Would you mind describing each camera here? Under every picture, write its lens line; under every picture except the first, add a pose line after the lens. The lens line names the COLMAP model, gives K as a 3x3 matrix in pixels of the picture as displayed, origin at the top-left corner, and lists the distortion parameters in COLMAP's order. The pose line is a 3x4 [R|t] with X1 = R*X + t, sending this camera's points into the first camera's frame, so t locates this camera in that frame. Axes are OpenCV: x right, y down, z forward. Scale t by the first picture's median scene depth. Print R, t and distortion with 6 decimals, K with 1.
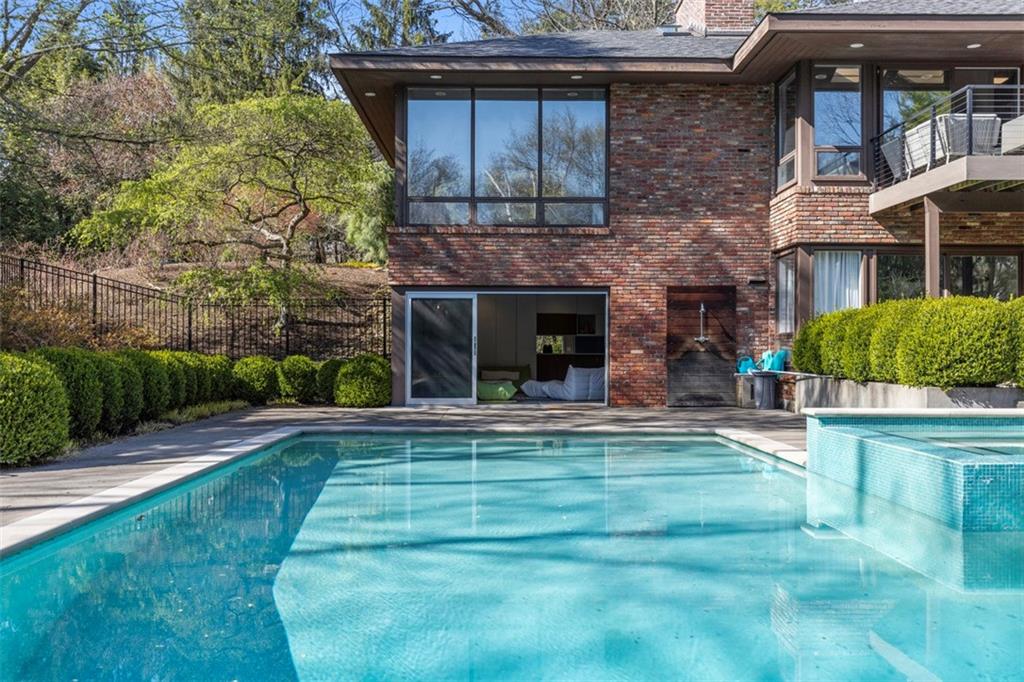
lens RADIAL K [[989.9, 0, 512.3], [0, 989.9, 316.8], [0, 0, 1]] dist [0.010838, 0.004190]
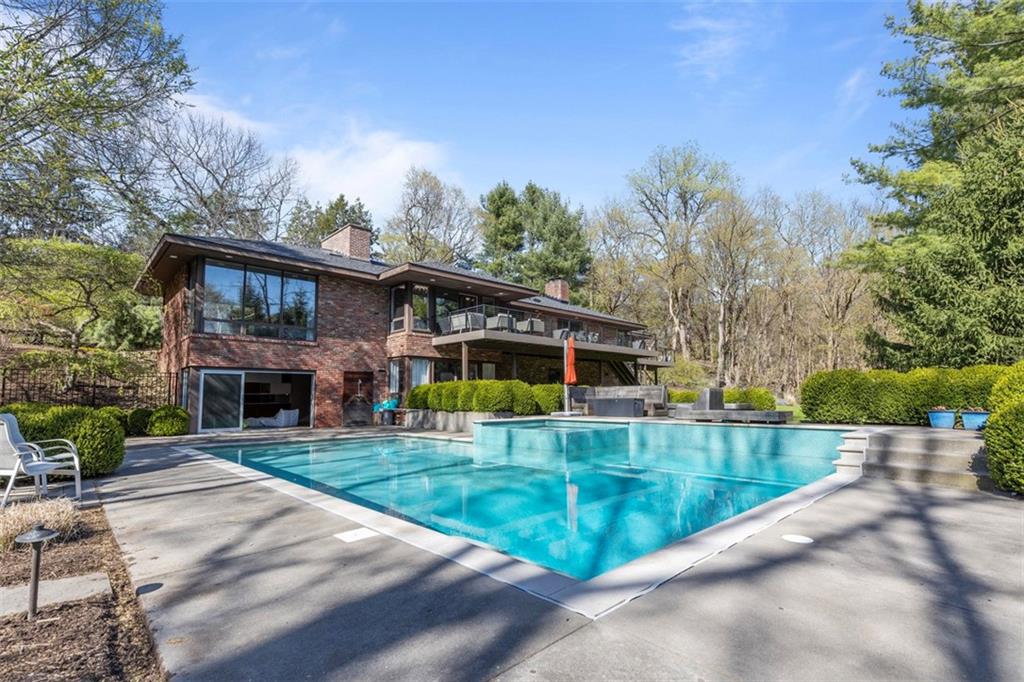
lens RADIAL K [[466.3, 0, 522.6], [0, 466.3, 345.1], [0, 0, 1]] dist [0.002609, -0.000395]
pose [[0.727893, 0.070092, 0.682099, -0.264280], [-0.012552, 0.995957, -0.088948, -0.001625], [-0.685576, 0.056183, 0.725830, -0.022718]]
